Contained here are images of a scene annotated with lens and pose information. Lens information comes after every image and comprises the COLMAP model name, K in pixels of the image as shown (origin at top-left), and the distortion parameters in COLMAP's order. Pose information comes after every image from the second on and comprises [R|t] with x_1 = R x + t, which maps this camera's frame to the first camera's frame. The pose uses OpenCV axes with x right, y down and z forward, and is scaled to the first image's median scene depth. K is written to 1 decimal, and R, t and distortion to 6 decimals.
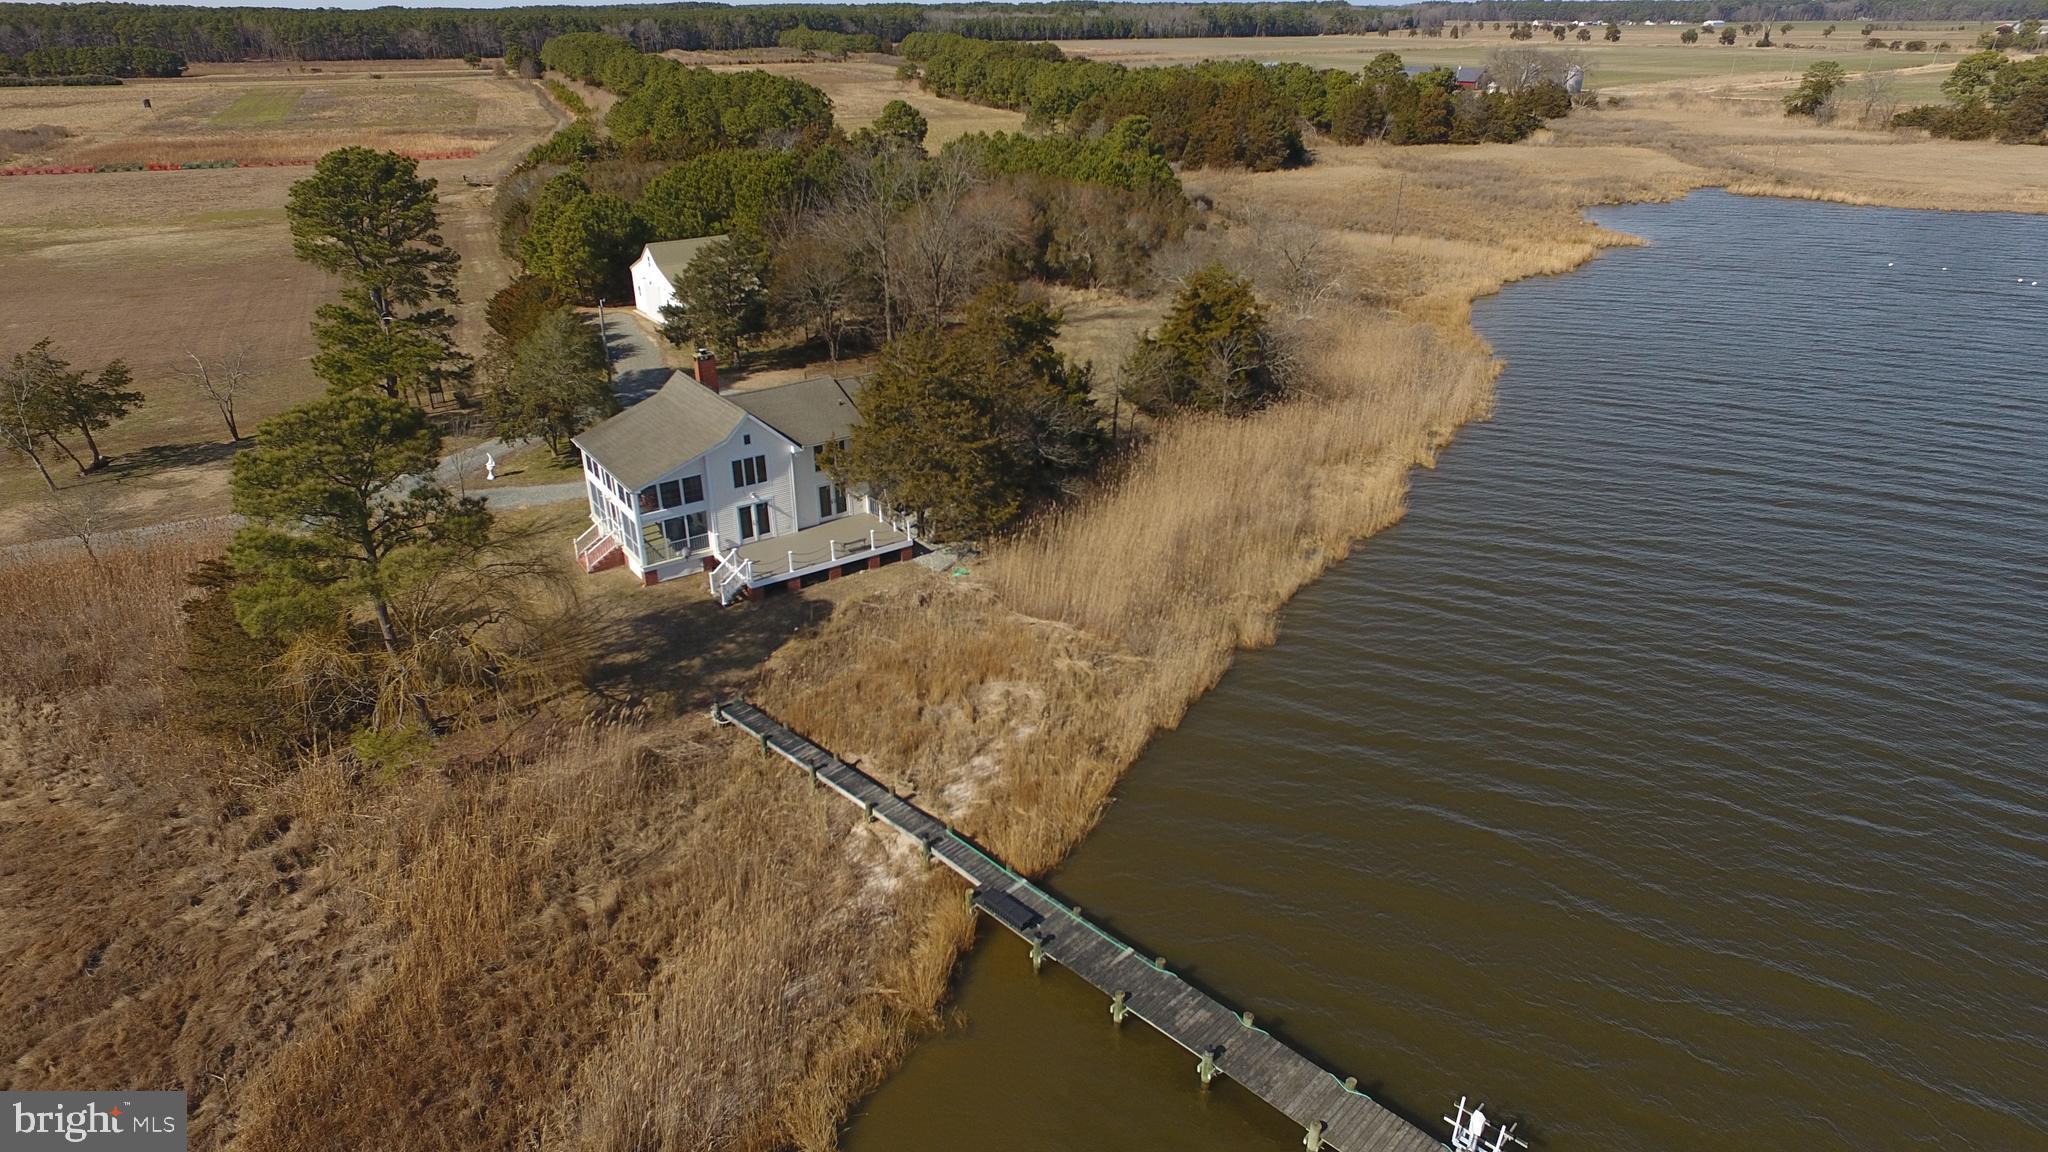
lens RADIAL K [[1187.5, 0, 1024.0], [0, 1187.5, 576.0], [0, 0, 1]] dist [-0.002607, 0.010762]
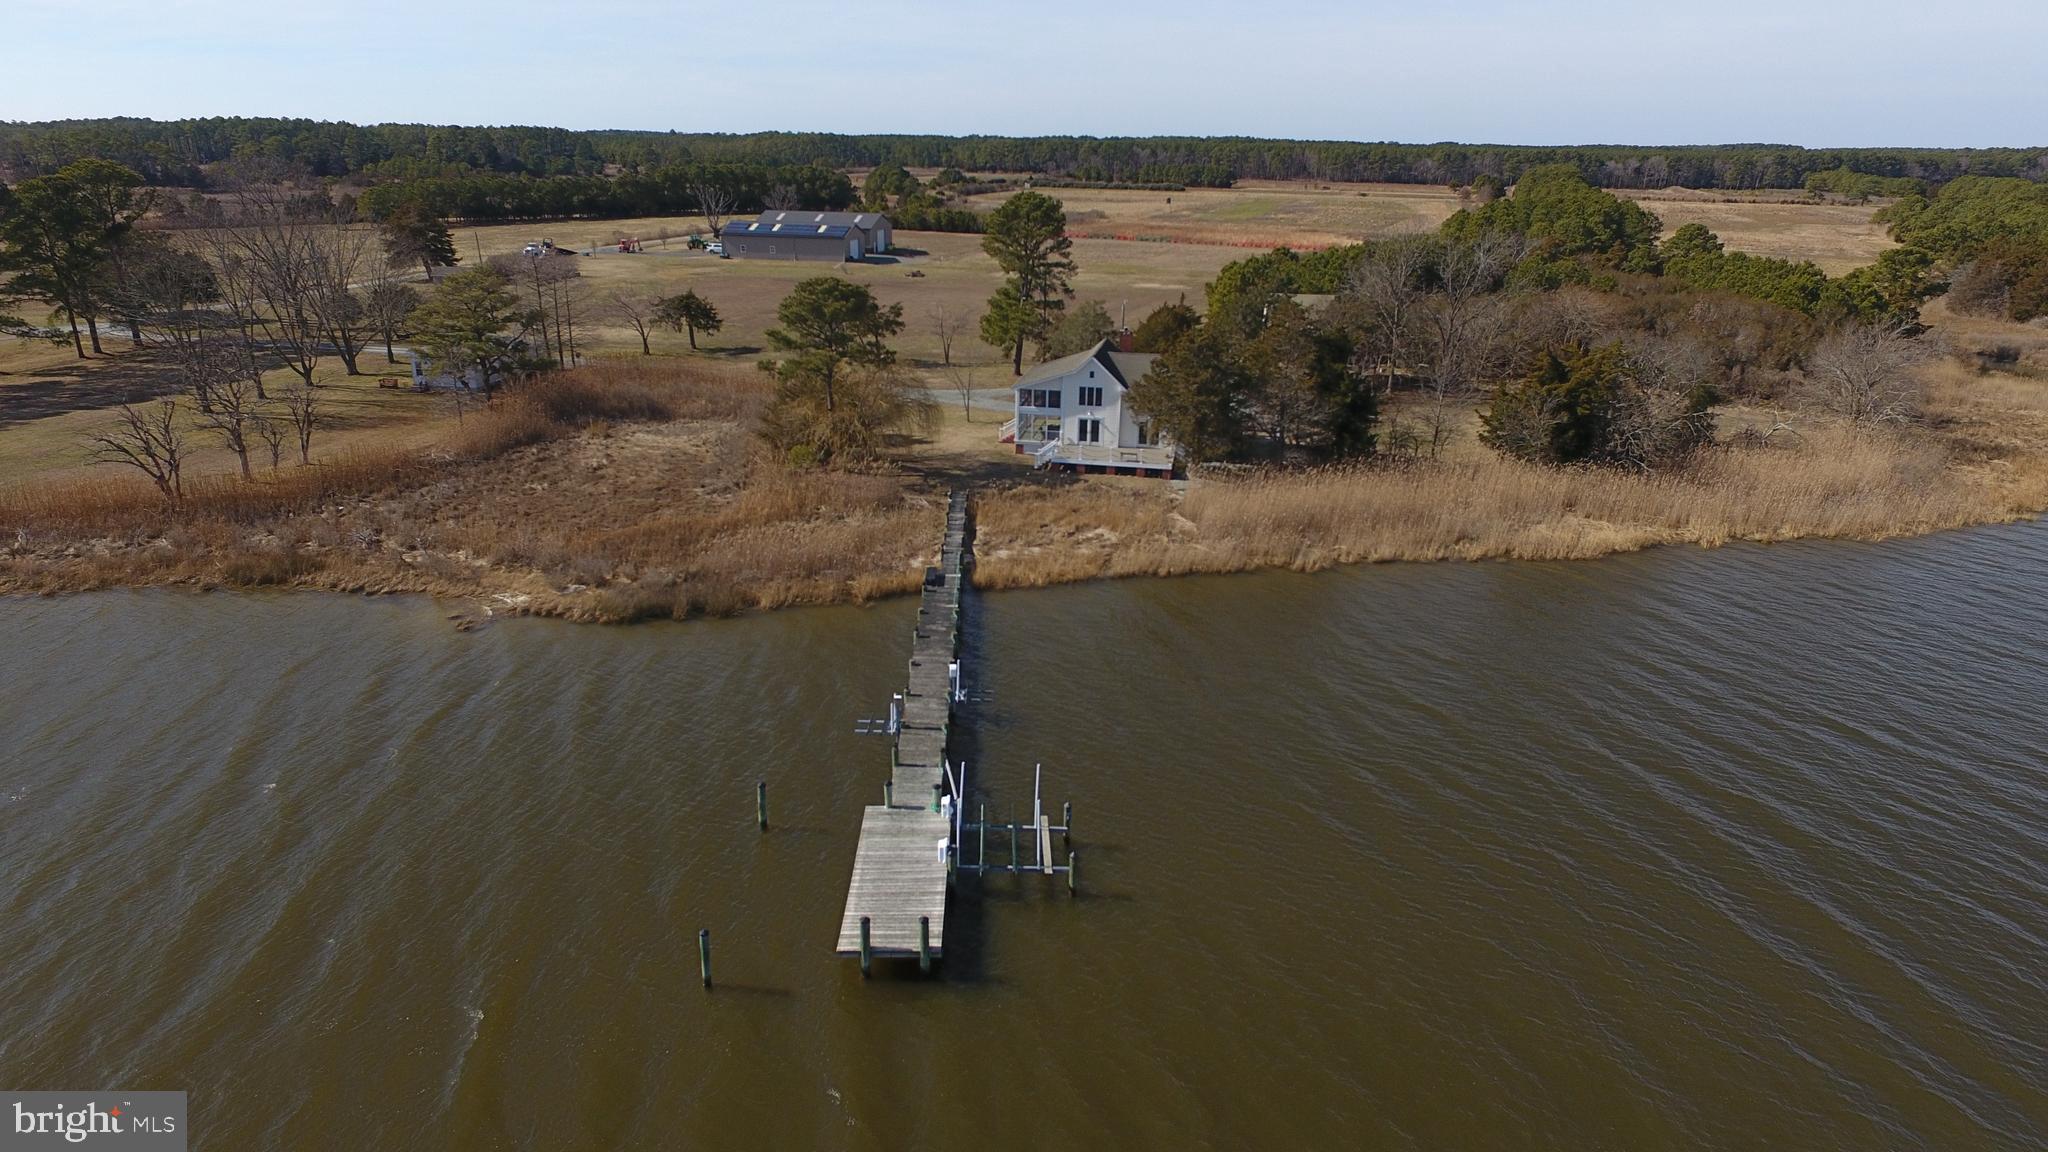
lens RADIAL K [[1187.5, 0, 1024.0], [0, 1187.5, 576.0], [0, 0, 1]] dist [-0.002607, 0.010762]
pose [[0.707403, 0.260517, -0.657048, 0.731371], [-0.324207, 0.945632, 0.025886, 0.111997], [0.628070, 0.194708, 0.753404, -0.145716]]
